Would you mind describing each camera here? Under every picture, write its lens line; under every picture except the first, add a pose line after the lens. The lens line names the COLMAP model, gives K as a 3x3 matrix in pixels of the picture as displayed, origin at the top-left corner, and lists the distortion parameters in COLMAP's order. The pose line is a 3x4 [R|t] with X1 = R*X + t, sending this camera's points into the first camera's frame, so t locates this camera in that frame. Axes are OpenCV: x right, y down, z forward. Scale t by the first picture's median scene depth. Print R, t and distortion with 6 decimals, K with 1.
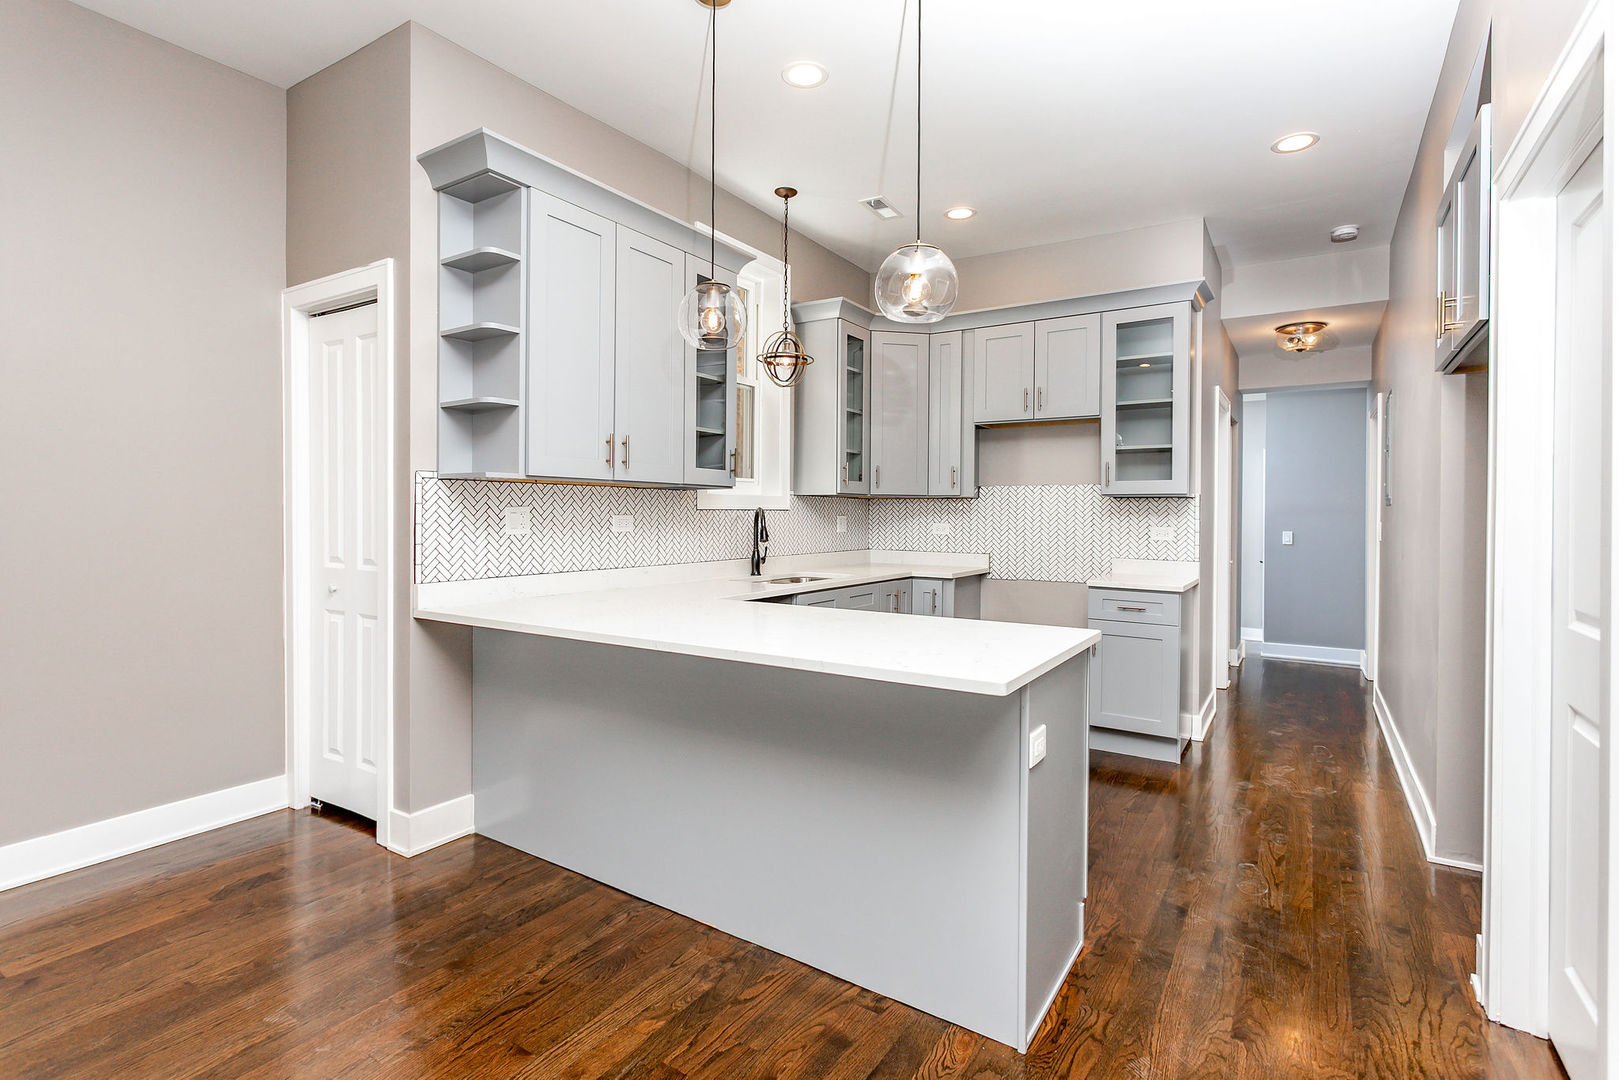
lens RADIAL K [[796.7, 0, 780.6], [0, 796.7, 531.0], [0, 0, 1]] dist [-0.013170, -0.000353]
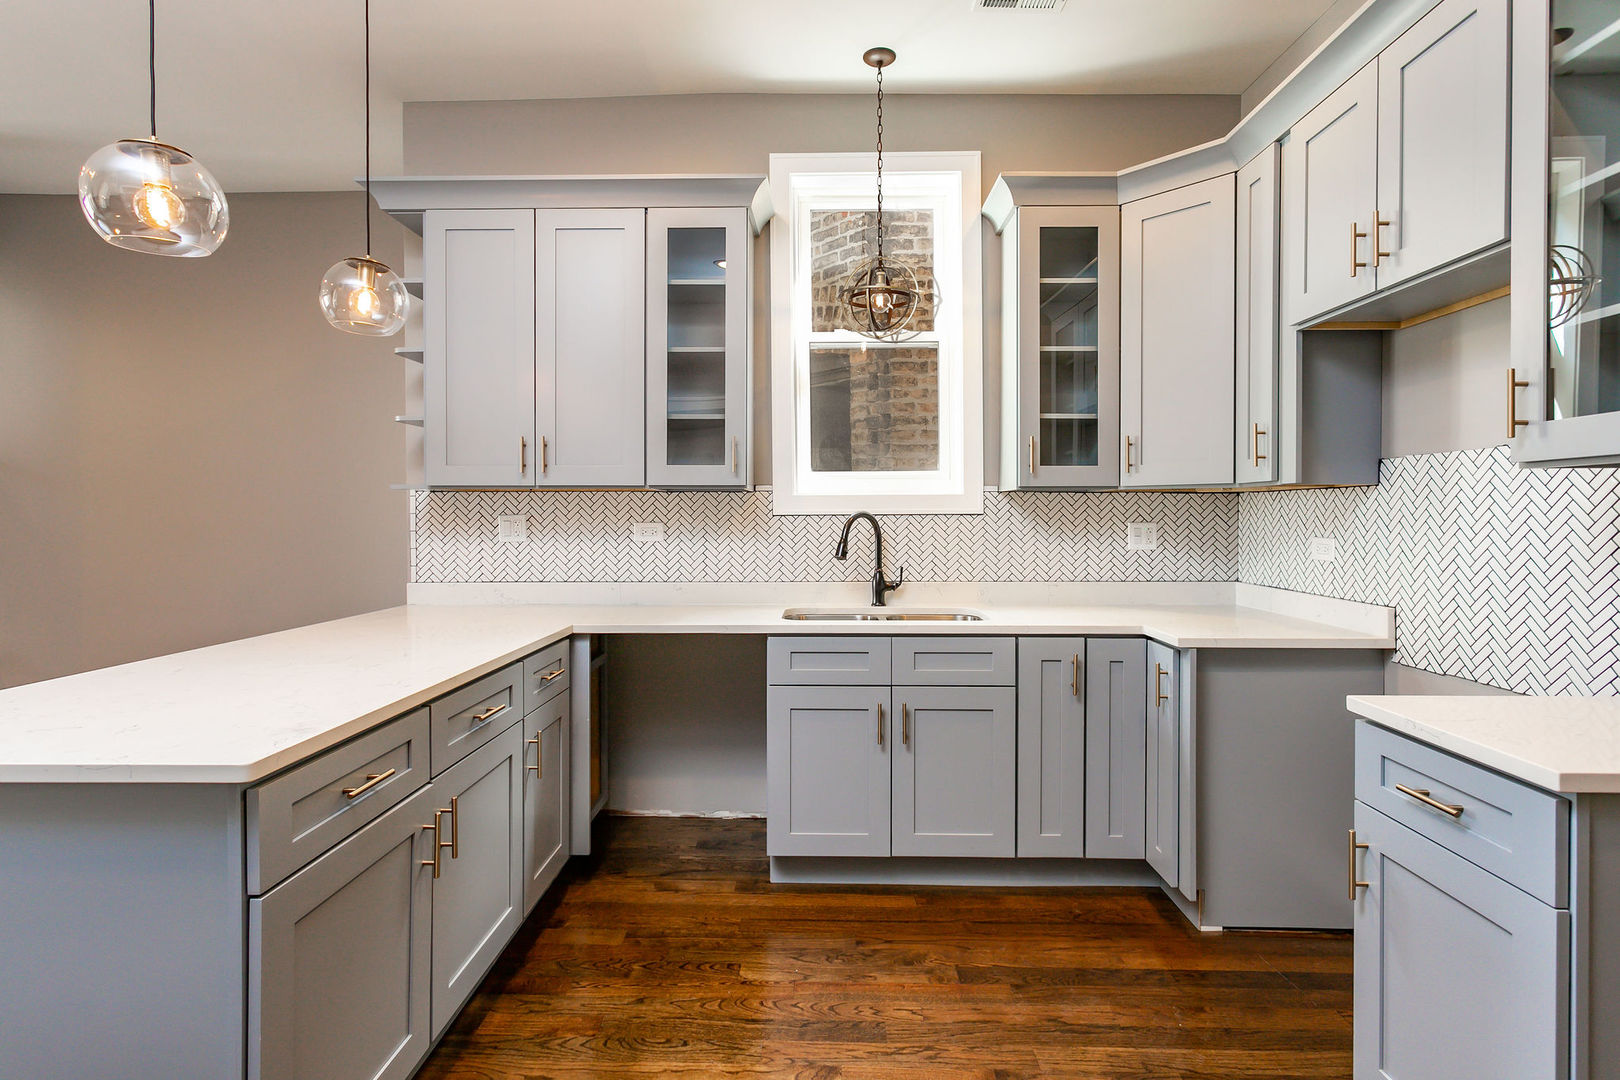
lens RADIAL K [[810.7, 0, 810.0], [0, 810.7, 540.0], [0, 0, 1]] dist [0.001397, 0.000137]
pose [[0.532234, 0.016287, -0.846440, 0.544644], [-0.015343, 0.999836, 0.009591, -0.010129], [0.846458, 0.007882, 0.532397, 0.541440]]
